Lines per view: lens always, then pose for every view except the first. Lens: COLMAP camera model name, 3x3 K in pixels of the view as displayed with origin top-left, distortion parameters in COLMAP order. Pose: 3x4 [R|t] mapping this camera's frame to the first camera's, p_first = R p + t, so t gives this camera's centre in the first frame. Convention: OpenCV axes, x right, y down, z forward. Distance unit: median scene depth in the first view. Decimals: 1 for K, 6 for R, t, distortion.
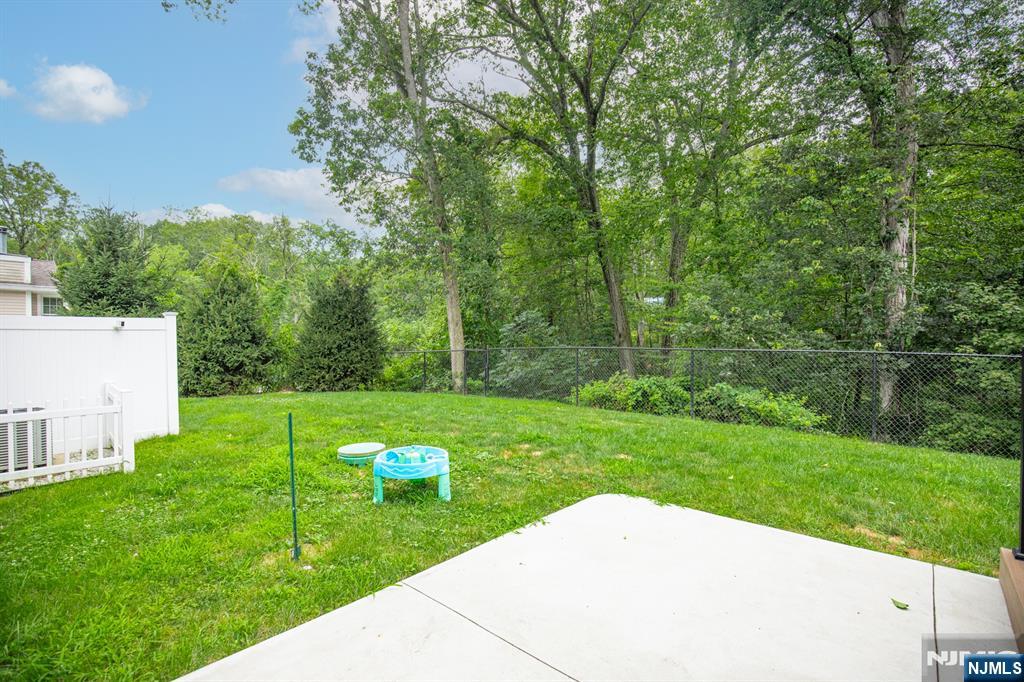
lens RADIAL K [[467.2, 0, 513.0], [0, 467.2, 336.0], [0, 0, 1]] dist [-0.032421, 0.000010]
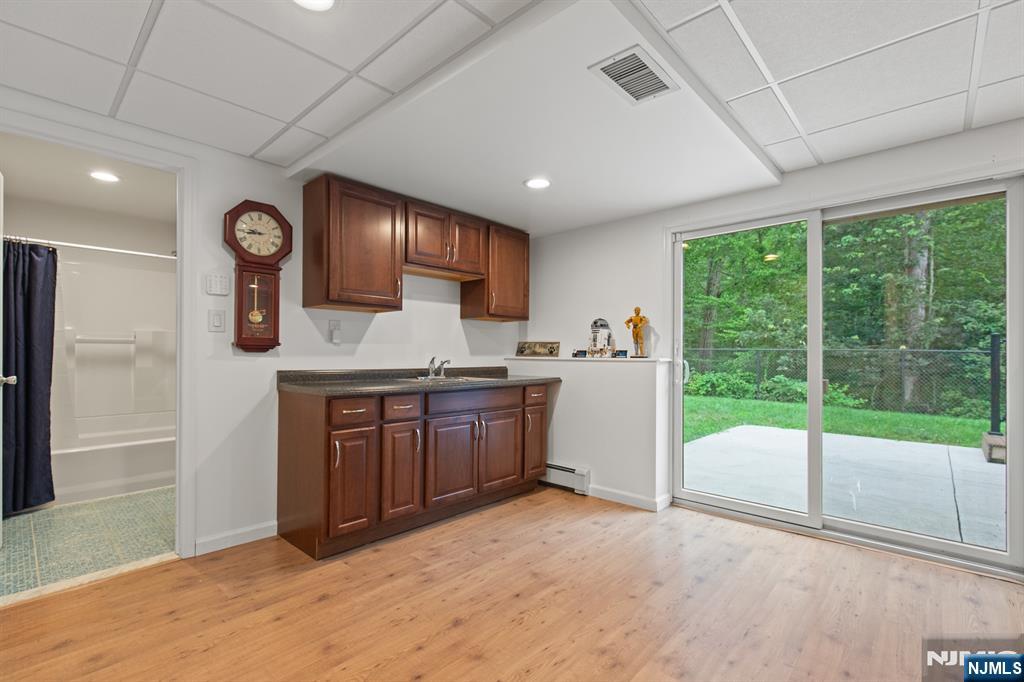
lens RADIAL K [[460.2, 0, 512.0], [0, 460.2, 341.0], [0, 0, 1]] dist [0.000713, -0.000183]
pose [[0.999853, 0.006748, -0.015737, -0.282735], [-0.006969, 0.999878, -0.013996, 0.024791], [0.015641, 0.014103, 0.999778, -0.316862]]
